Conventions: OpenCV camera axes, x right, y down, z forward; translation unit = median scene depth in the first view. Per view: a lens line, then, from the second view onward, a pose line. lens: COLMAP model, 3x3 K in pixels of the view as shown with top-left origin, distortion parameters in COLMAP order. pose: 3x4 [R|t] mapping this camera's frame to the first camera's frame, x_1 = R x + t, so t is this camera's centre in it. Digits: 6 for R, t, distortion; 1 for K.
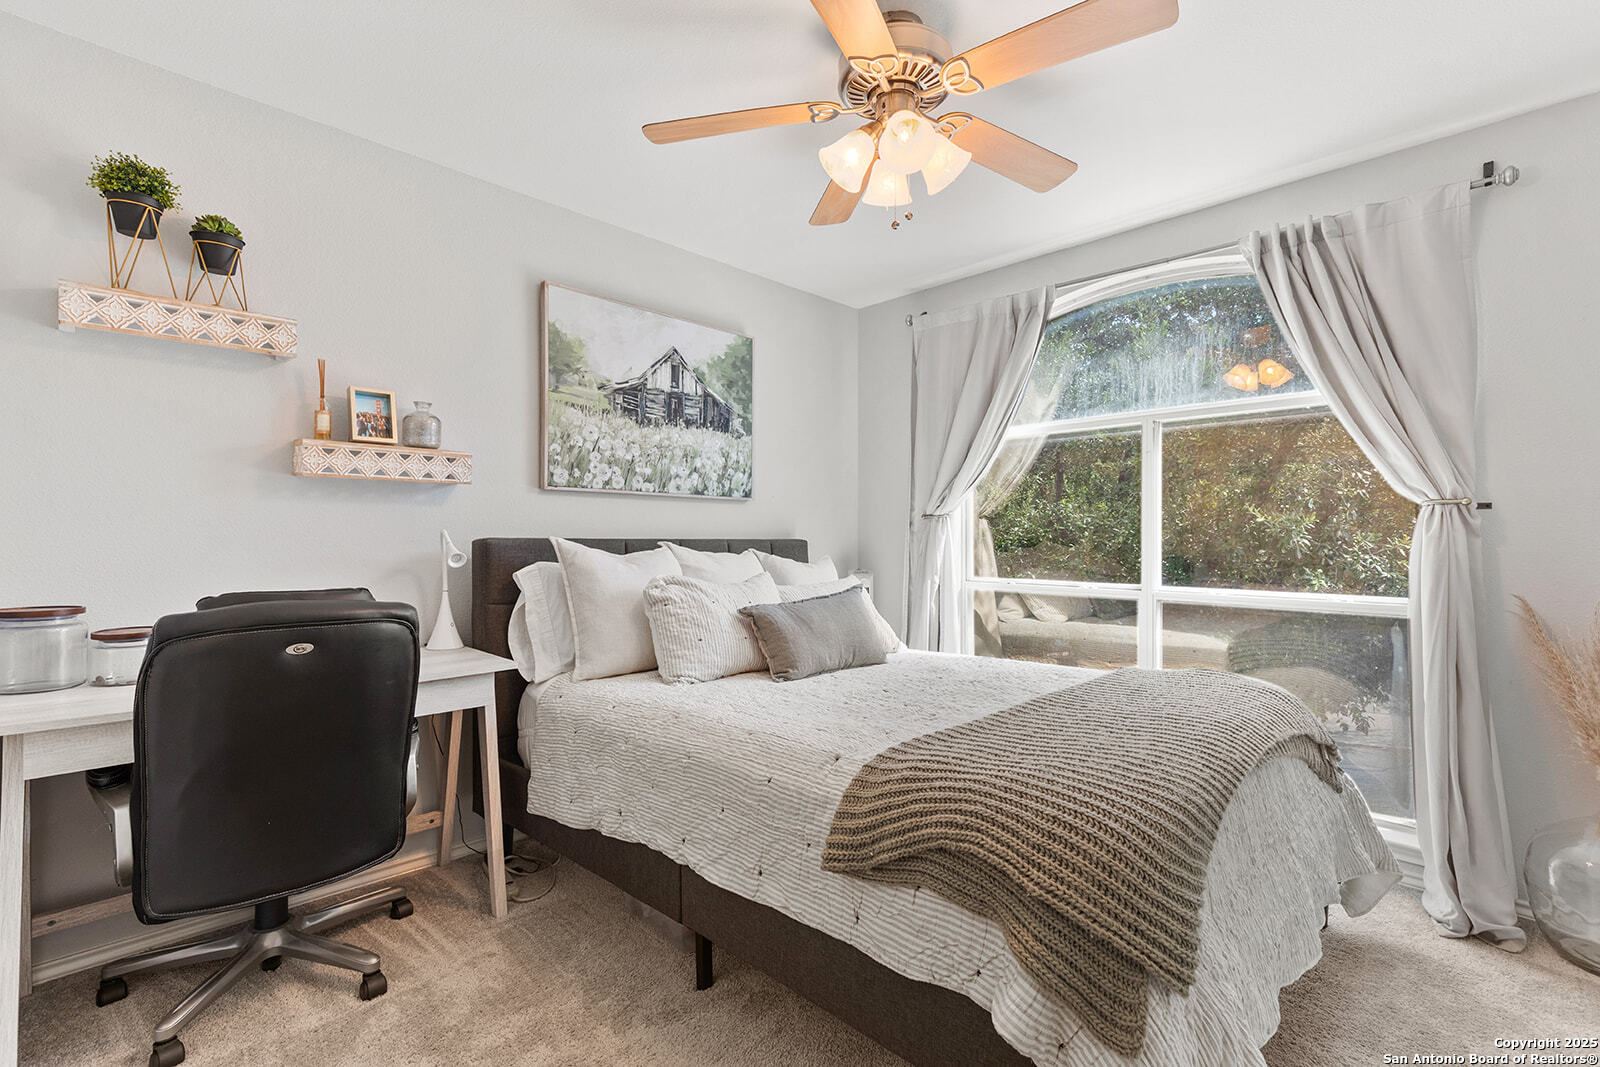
lens RADIAL K [[729.8, 0, 804.3], [0, 729.8, 534.1], [0, 0, 1]] dist [0.012003, -0.000289]
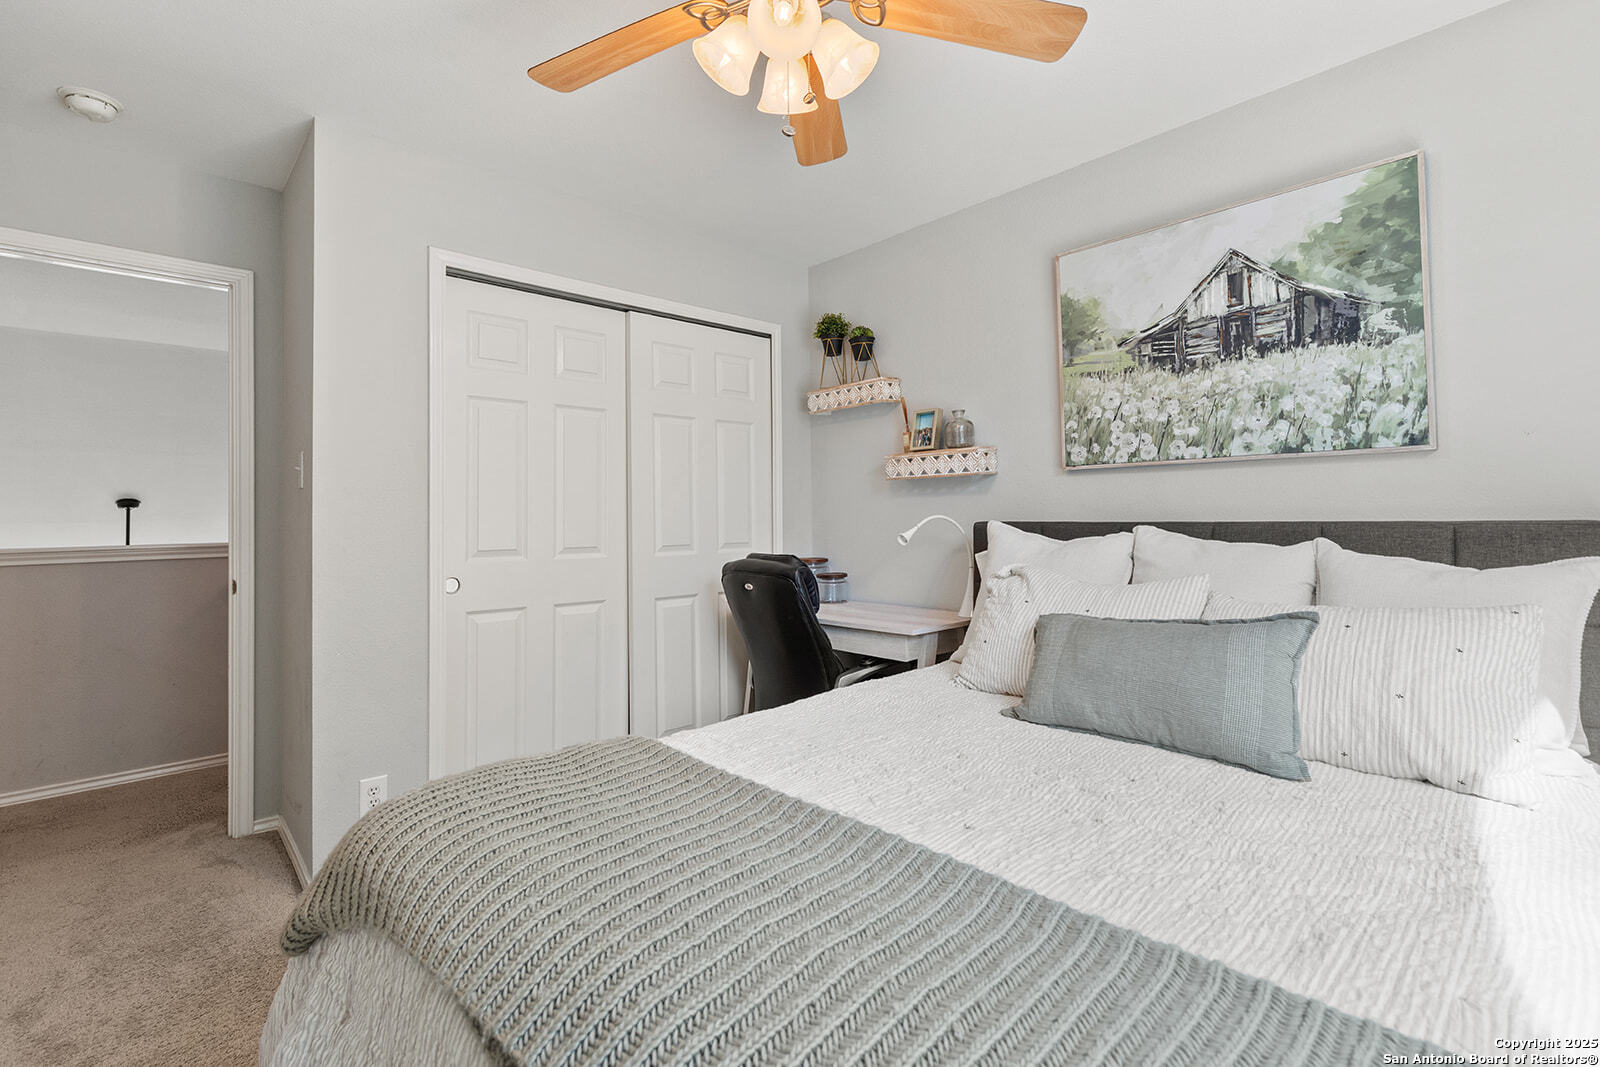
lens RADIAL K [[729.8, 0, 804.3], [0, 729.8, 534.1], [0, 0, 1]] dist [0.012003, -0.000289]
pose [[-0.035959, 0.006106, -0.999335, 0.558039], [0.003389, 0.999976, 0.005988, 0.014047], [0.999348, -0.003172, -0.035979, 0.626446]]
